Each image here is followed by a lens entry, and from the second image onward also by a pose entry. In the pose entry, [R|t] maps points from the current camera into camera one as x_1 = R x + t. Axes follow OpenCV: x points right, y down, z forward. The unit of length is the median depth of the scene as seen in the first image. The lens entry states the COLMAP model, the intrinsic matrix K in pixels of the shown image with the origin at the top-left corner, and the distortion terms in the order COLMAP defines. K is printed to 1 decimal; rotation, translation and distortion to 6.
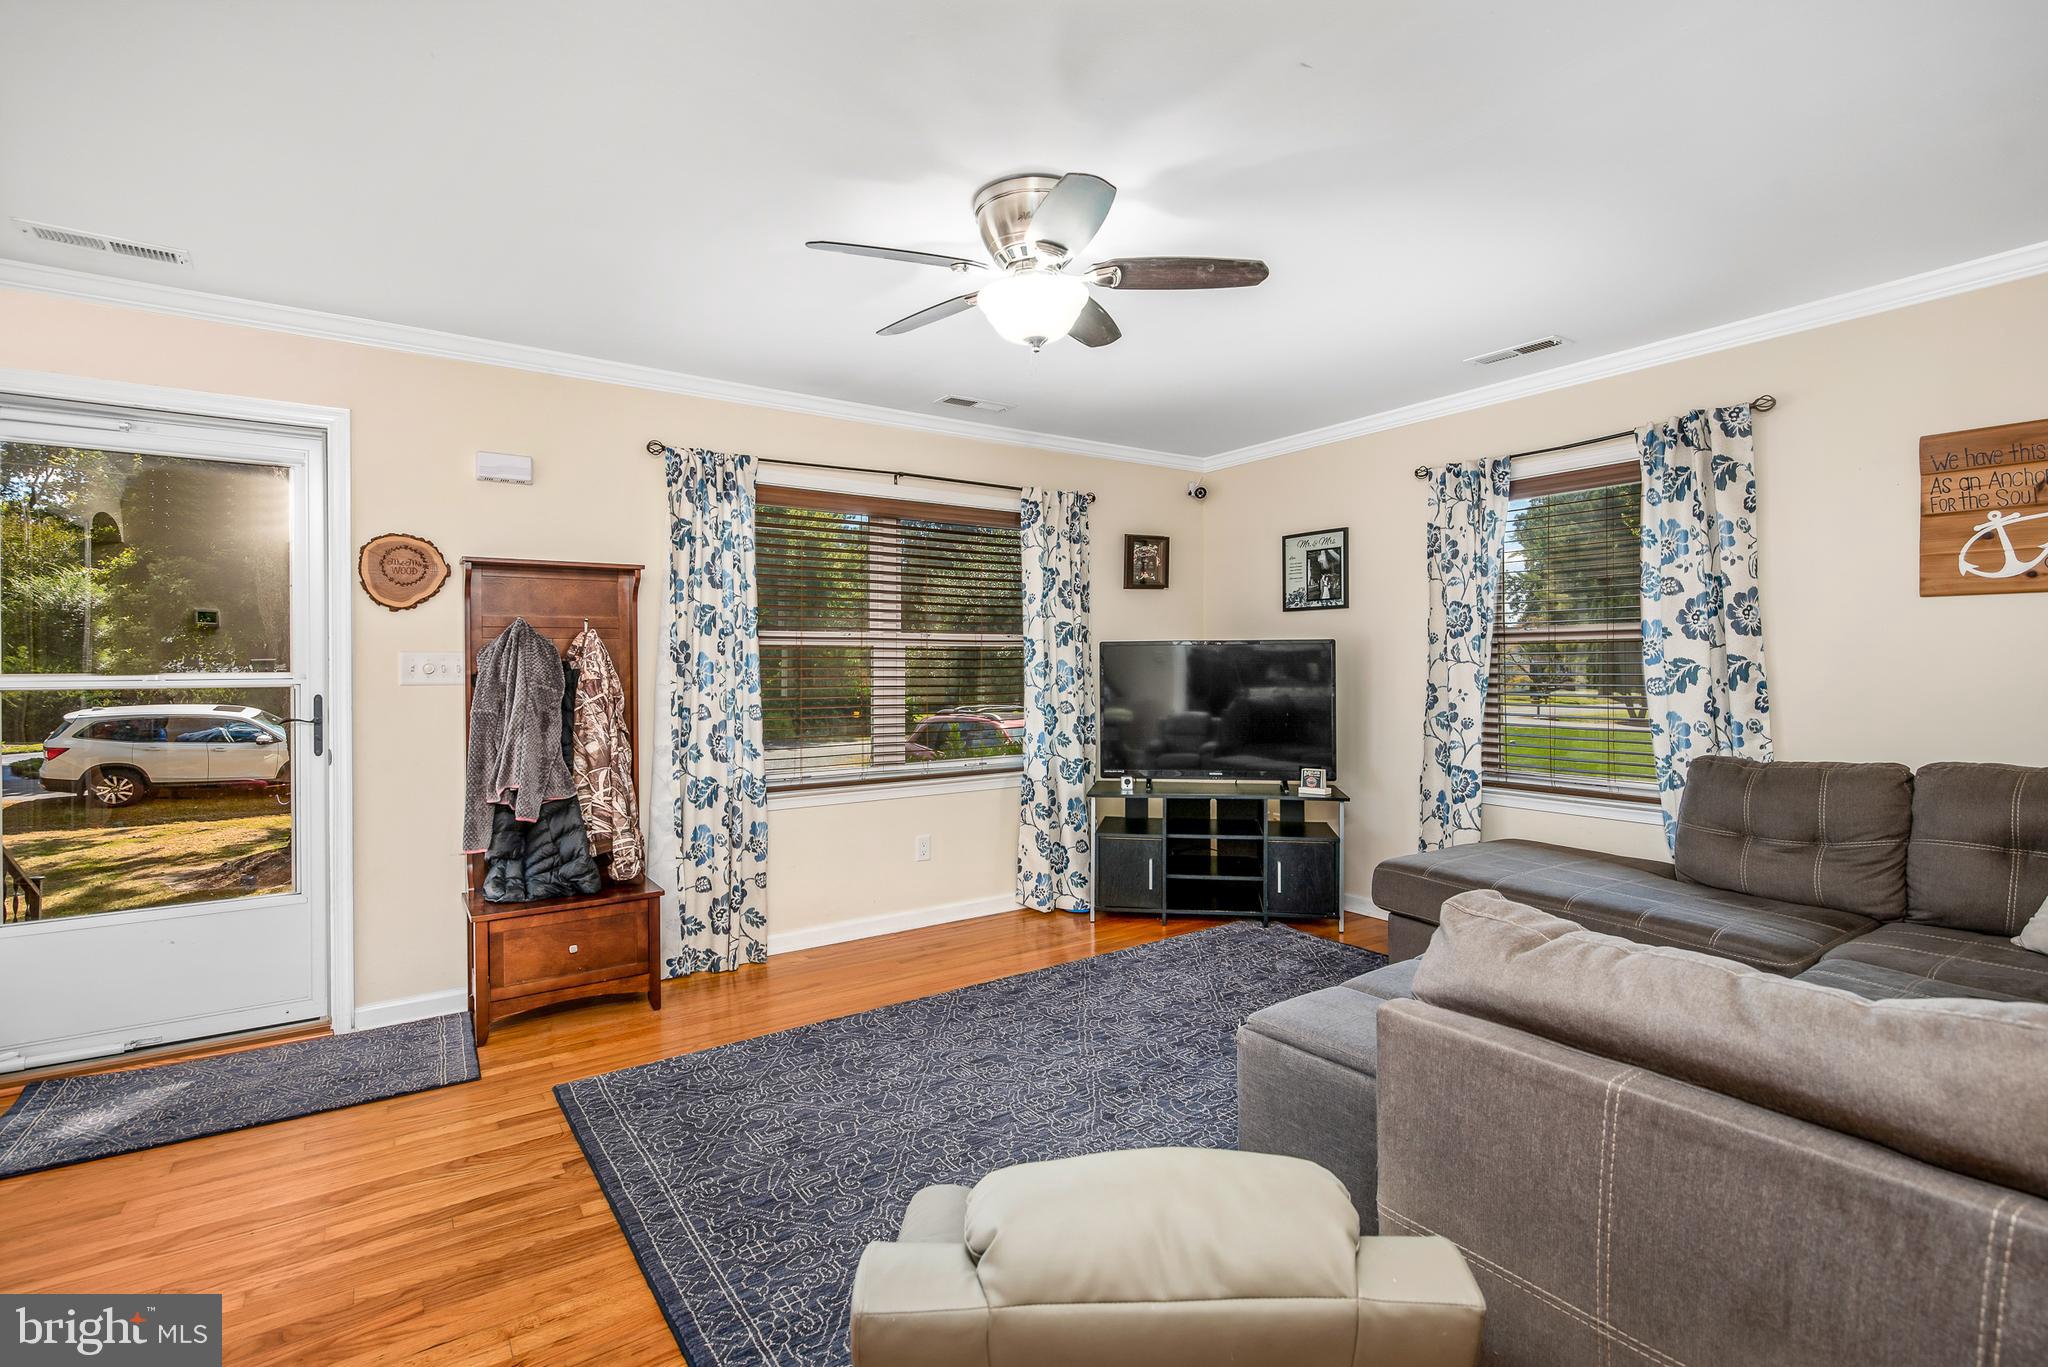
lens RADIAL K [[945.3, 0, 1022.0], [0, 945.3, 672.9], [0, 0, 1]] dist [-0.002993, -0.000106]
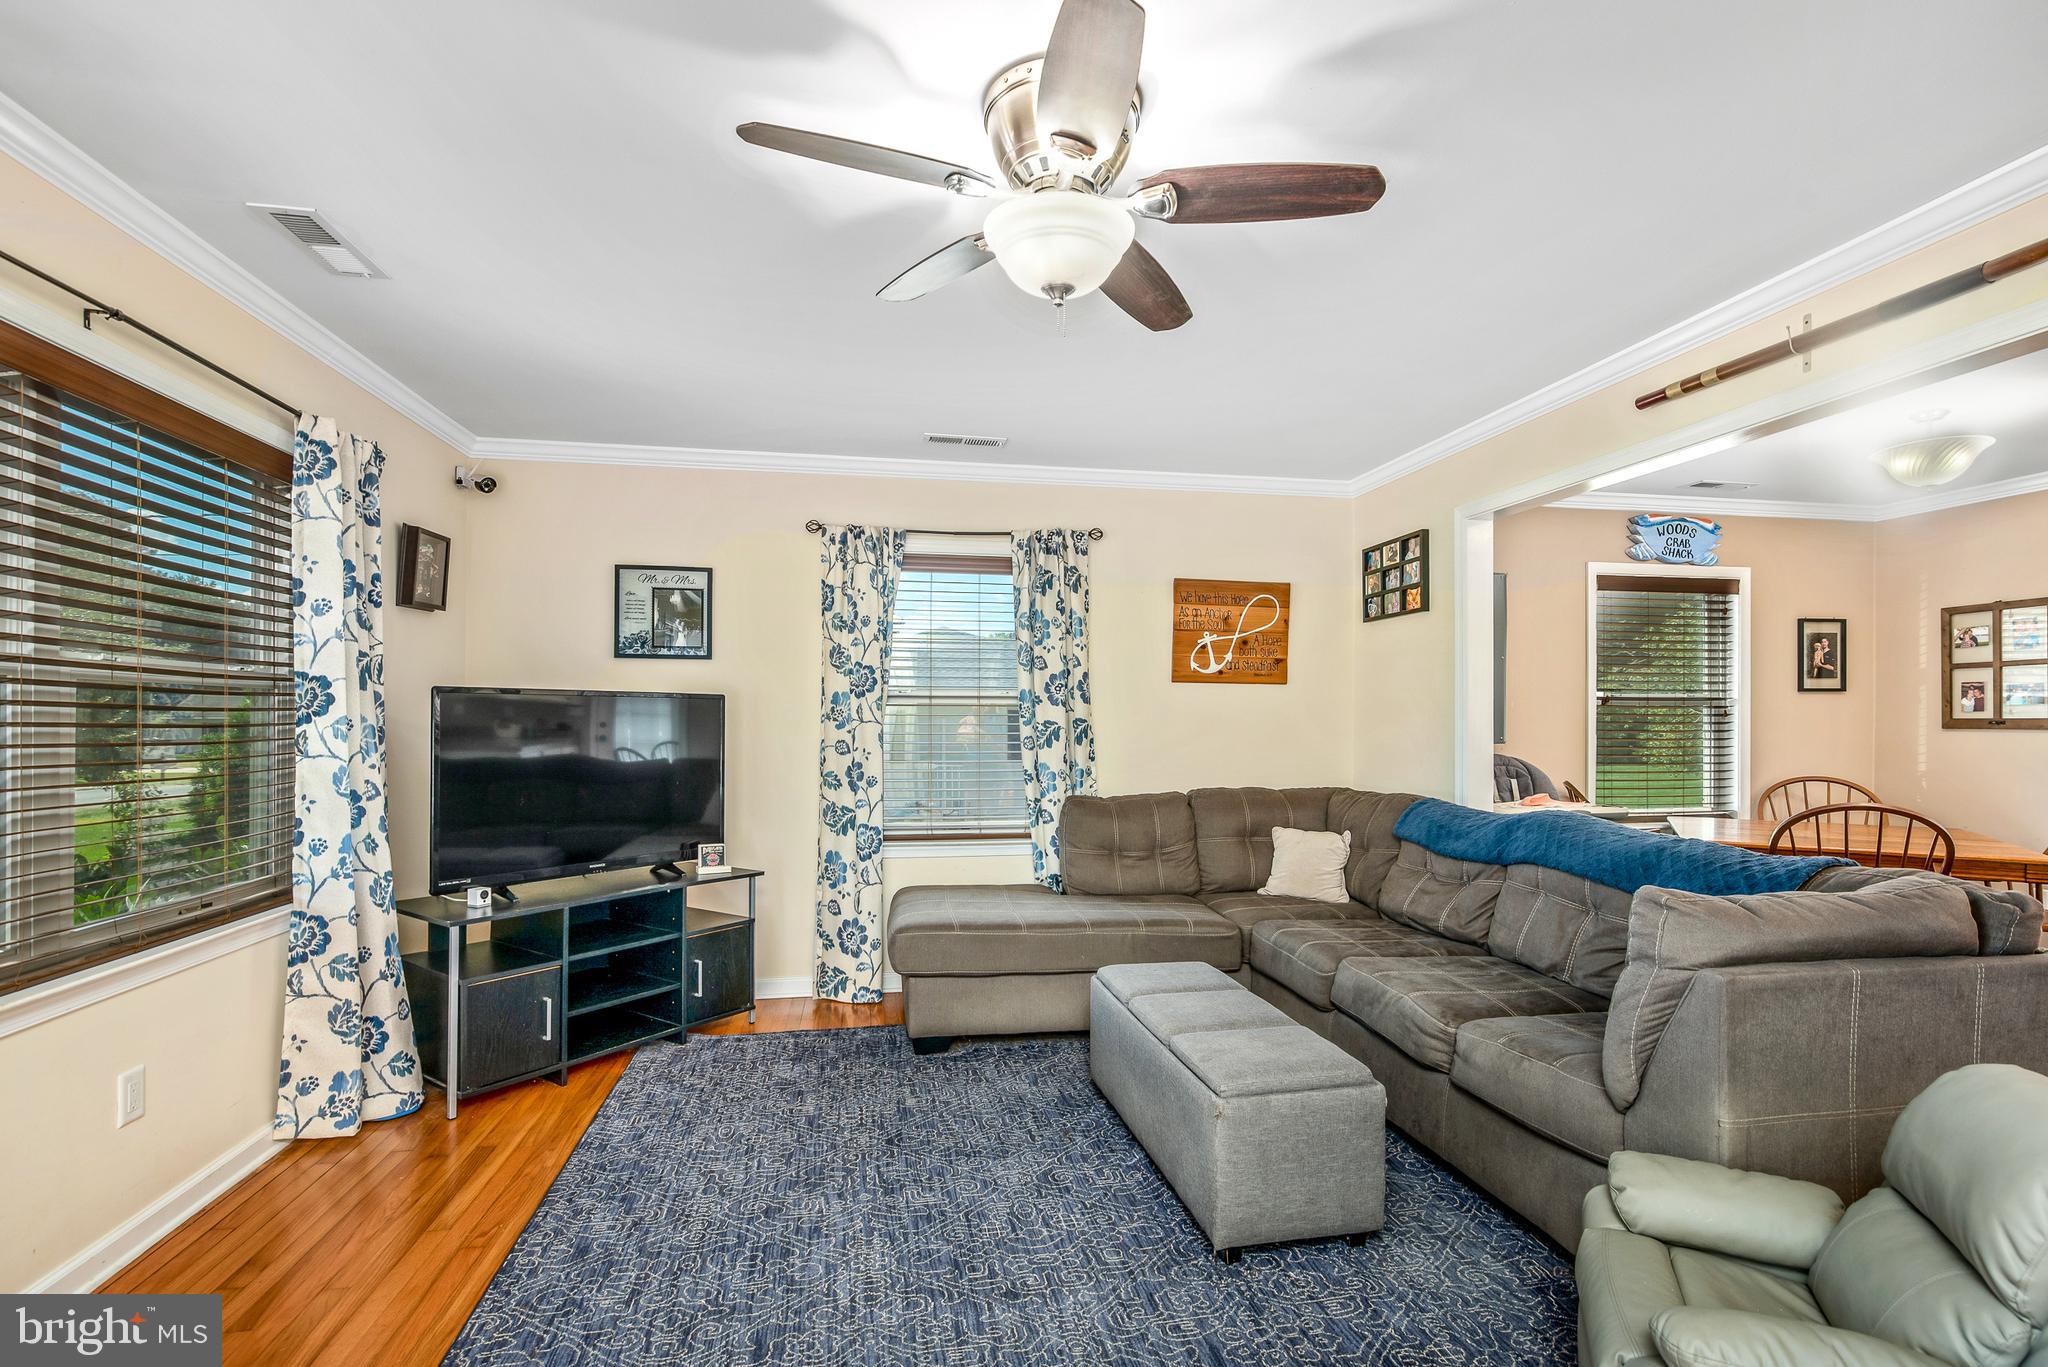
lens RADIAL K [[945.3, 0, 1043.5], [0, 945.3, 727.4], [0, 0, 1]] dist [-0.002993, -0.000106]
pose [[0.408671, 0.001471, 0.912680, -0.390584], [0.000748, 0.999998, -0.001947, -0.003164], [-0.912681, 0.001478, 0.408669, 0.409639]]
